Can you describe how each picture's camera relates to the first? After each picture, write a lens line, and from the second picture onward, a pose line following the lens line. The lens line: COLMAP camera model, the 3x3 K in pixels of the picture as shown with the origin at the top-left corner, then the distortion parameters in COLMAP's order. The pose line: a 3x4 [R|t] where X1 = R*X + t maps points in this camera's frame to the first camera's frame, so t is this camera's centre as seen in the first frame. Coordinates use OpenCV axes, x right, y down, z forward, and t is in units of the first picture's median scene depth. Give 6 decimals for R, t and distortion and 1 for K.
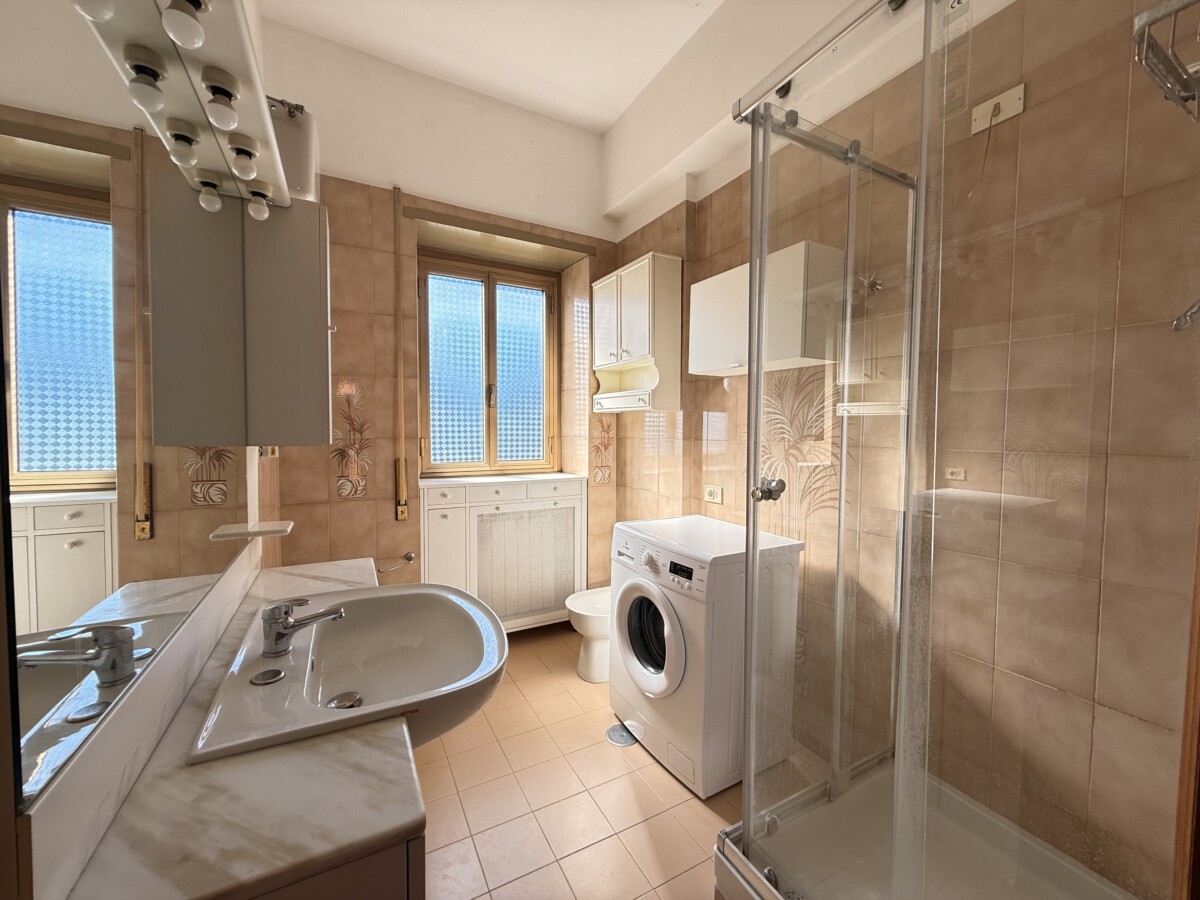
lens RADIAL K [[478.8, 0, 600.6], [0, 478.8, 447.6], [0, 0, 1]] dist [-0.002956, 0.000693]
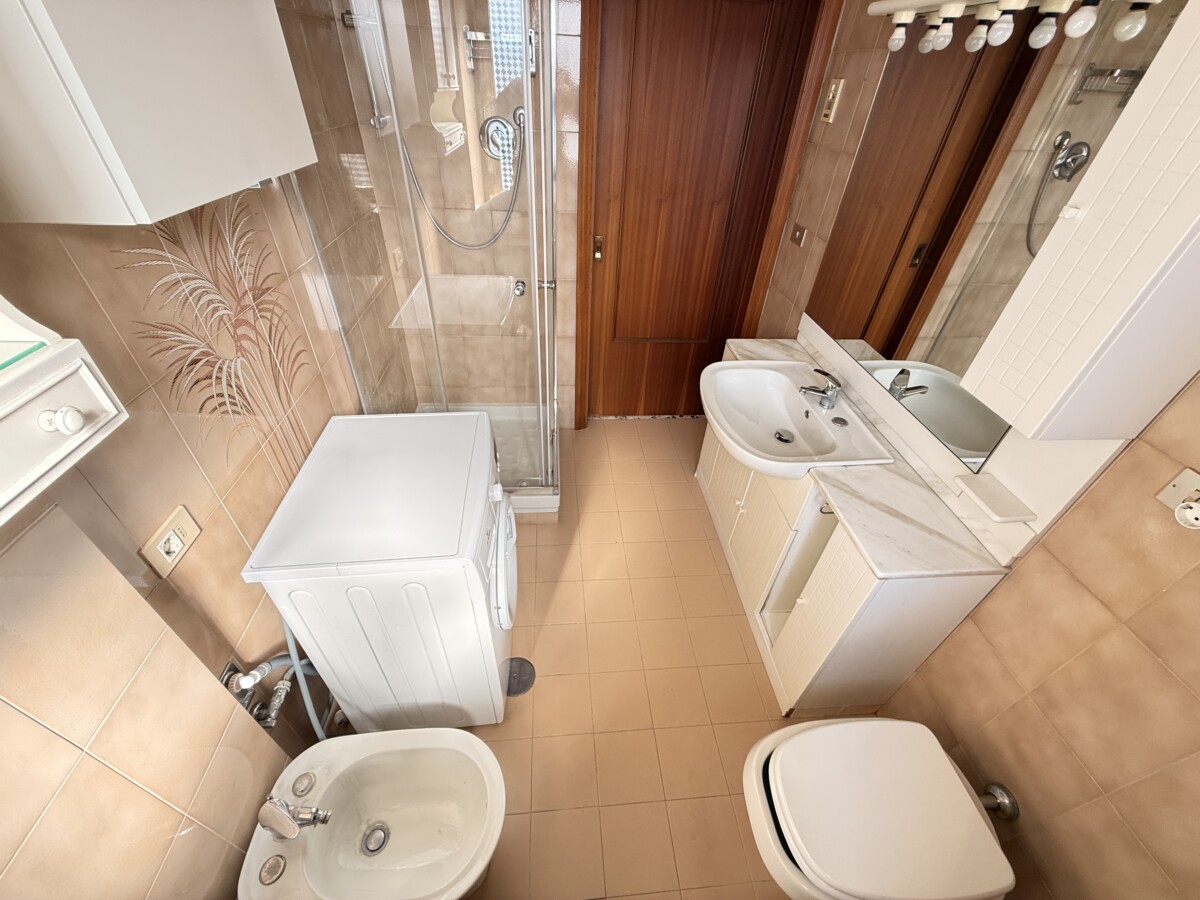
lens RADIAL K [[478.8, 0, 598.4], [0, 478.8, 450.1], [0, 0, 1]] dist [-0.002956, 0.000693]
pose [[-0.917062, -0.283306, 0.280598, -0.219625], [-0.035516, 0.758941, 0.650191, -0.283293], [-0.397160, 0.586299, -0.706058, 1.327624]]
